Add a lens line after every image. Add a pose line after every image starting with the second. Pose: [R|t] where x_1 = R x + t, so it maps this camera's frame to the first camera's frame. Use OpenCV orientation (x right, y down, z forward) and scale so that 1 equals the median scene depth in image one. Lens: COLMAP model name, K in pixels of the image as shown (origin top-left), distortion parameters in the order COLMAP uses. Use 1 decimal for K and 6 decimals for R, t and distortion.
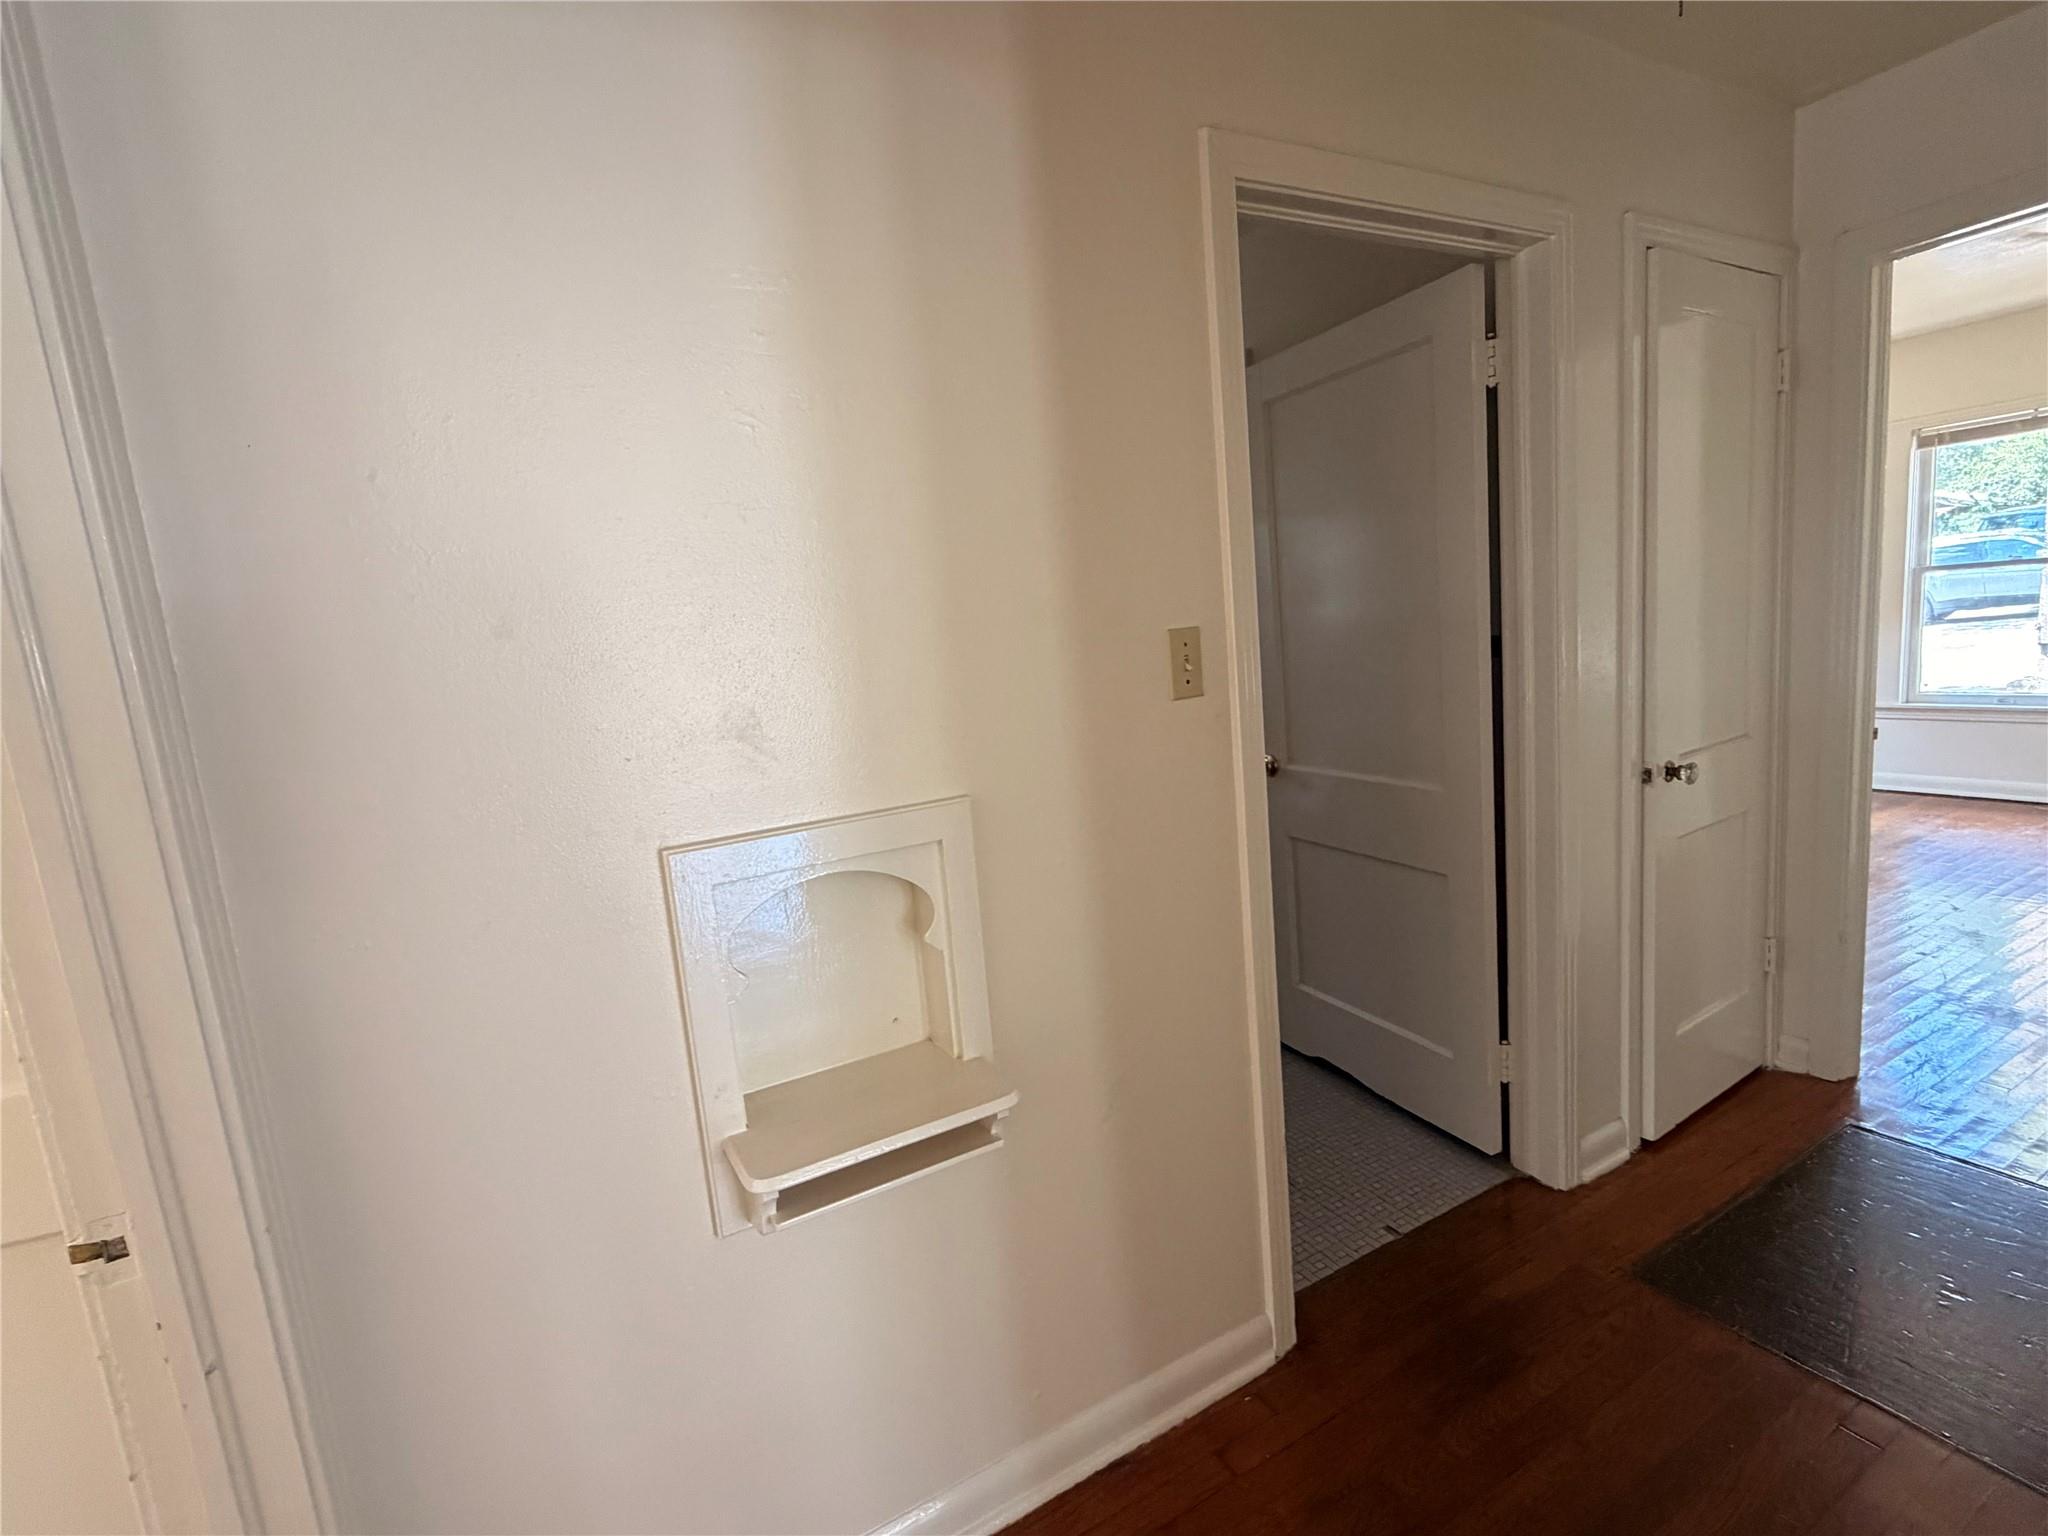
lens RADIAL K [[954.6, 0, 1029.0], [0, 954.6, 761.4], [0, 0, 1]] dist [-0.000480, -0.000083]
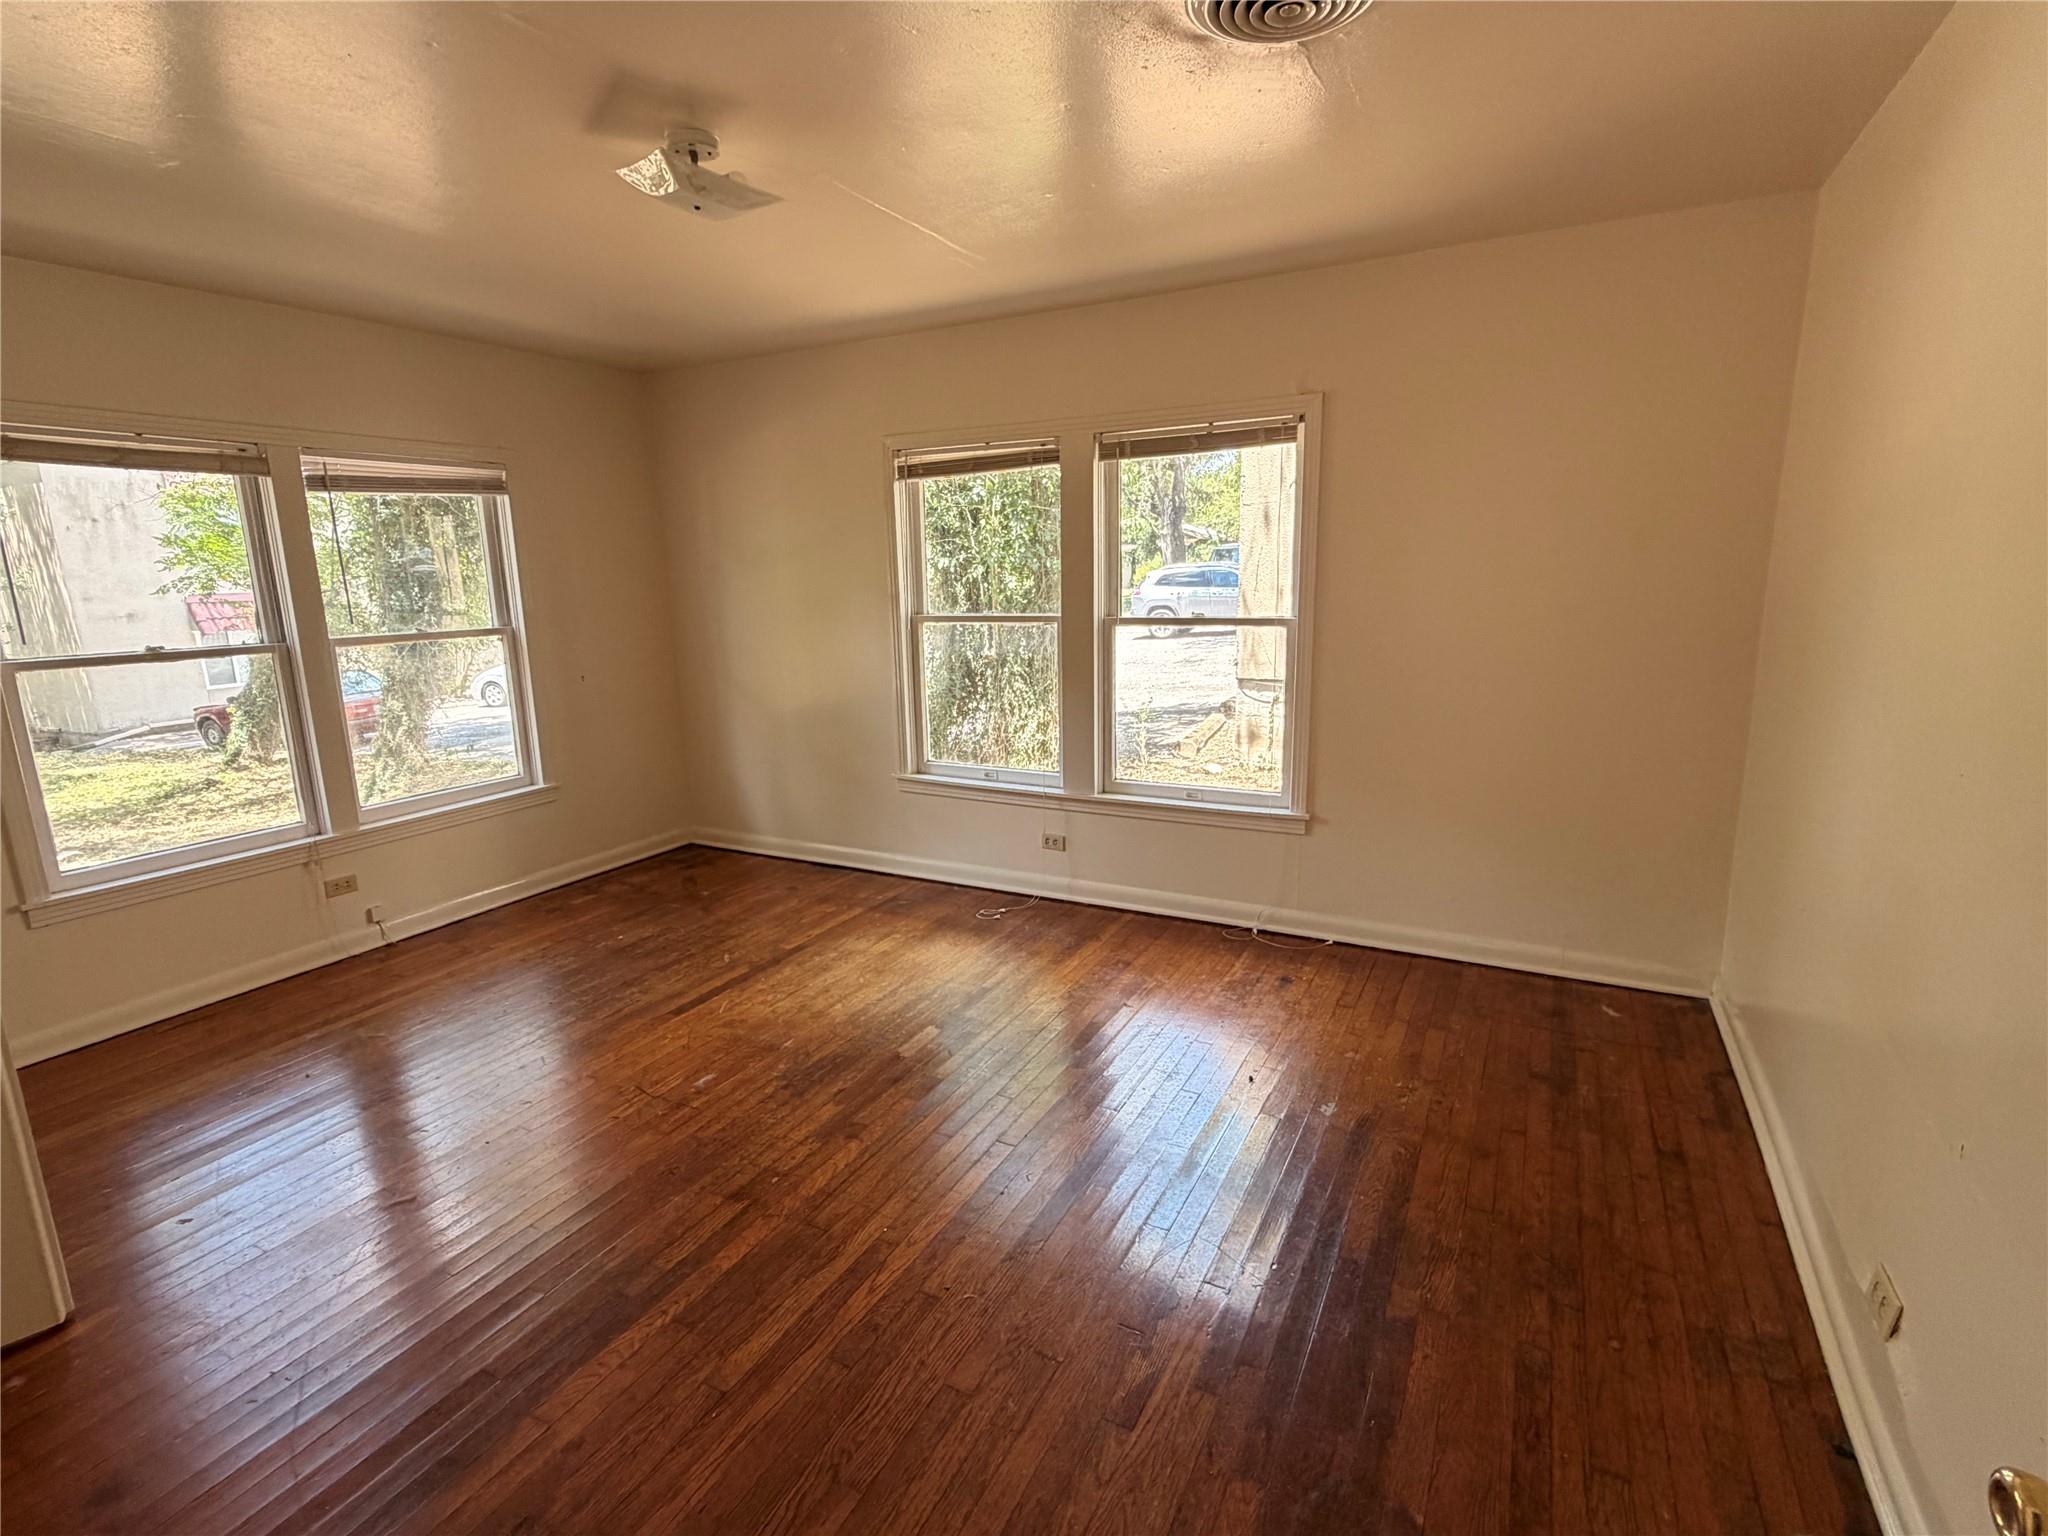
lens RADIAL K [[954.6, 0, 1026.3], [0, 954.6, 756.8], [0, 0, 1]] dist [-0.000480, -0.000083]
pose [[0.834636, -0.039542, 0.549381, 0.464814], [0.029617, 0.999199, 0.026923, -0.118073], [-0.550005, -0.006200, 0.835138, 0.408573]]
